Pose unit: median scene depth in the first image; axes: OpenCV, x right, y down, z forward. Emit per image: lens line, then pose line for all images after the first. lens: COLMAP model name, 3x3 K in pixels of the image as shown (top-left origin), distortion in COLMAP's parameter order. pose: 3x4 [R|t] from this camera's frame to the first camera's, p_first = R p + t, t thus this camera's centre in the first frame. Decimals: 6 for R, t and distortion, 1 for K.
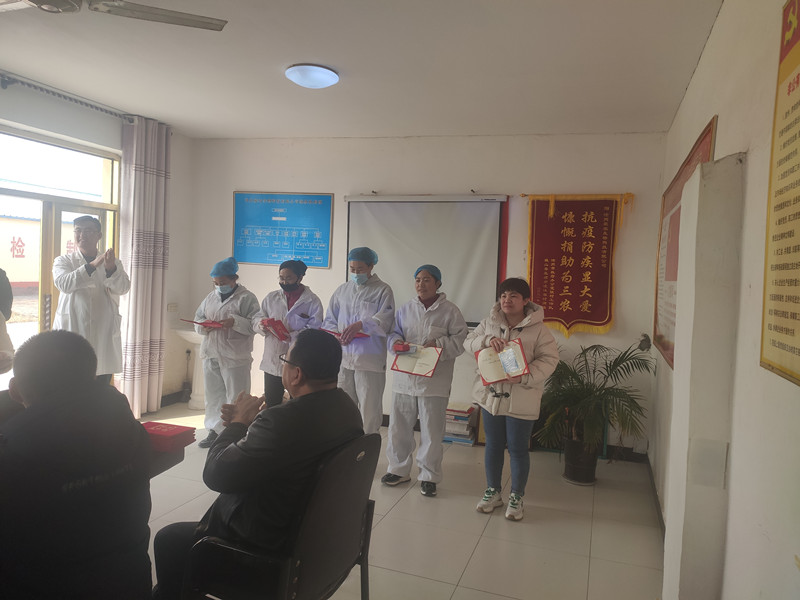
lens RADIAL K [[588.1, 0, 400.8], [0, 588.1, 306.7], [0, 0, 1]] dist [-0.002893, -0.000584]
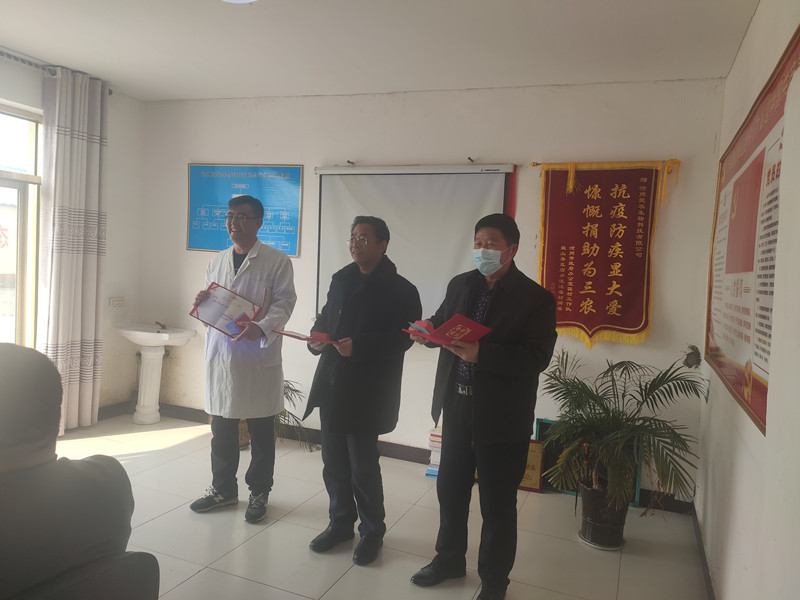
lens RADIAL K [[599.6, 0, 400.0], [0, 599.6, 300.0], [0, 0, 1]] dist [0.001775, -0.004085]
pose [[0.998678, 0.014605, -0.049290, 0.073222], [-0.015002, 0.999858, -0.007691, -0.000826], [0.049171, 0.008420, 0.998755, 0.202651]]
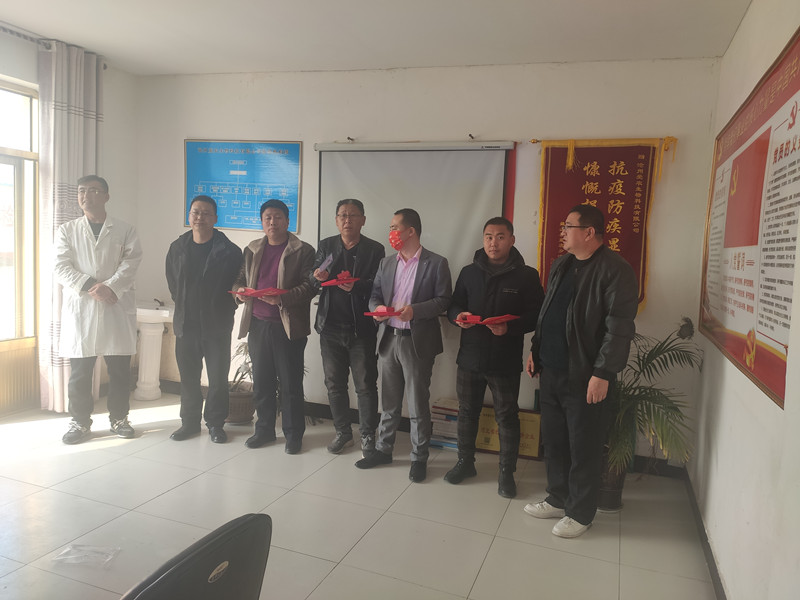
lens RADIAL K [[599.6, 0, 400.0], [0, 599.6, 300.0], [0, 0, 1]] dist [0.001775, -0.004085]
pose [[0.999812, 0.009960, -0.016639, 0.043077], [-0.009454, 0.999498, 0.030233, 0.001808], [0.016932, -0.030070, 0.999404, 0.185248]]
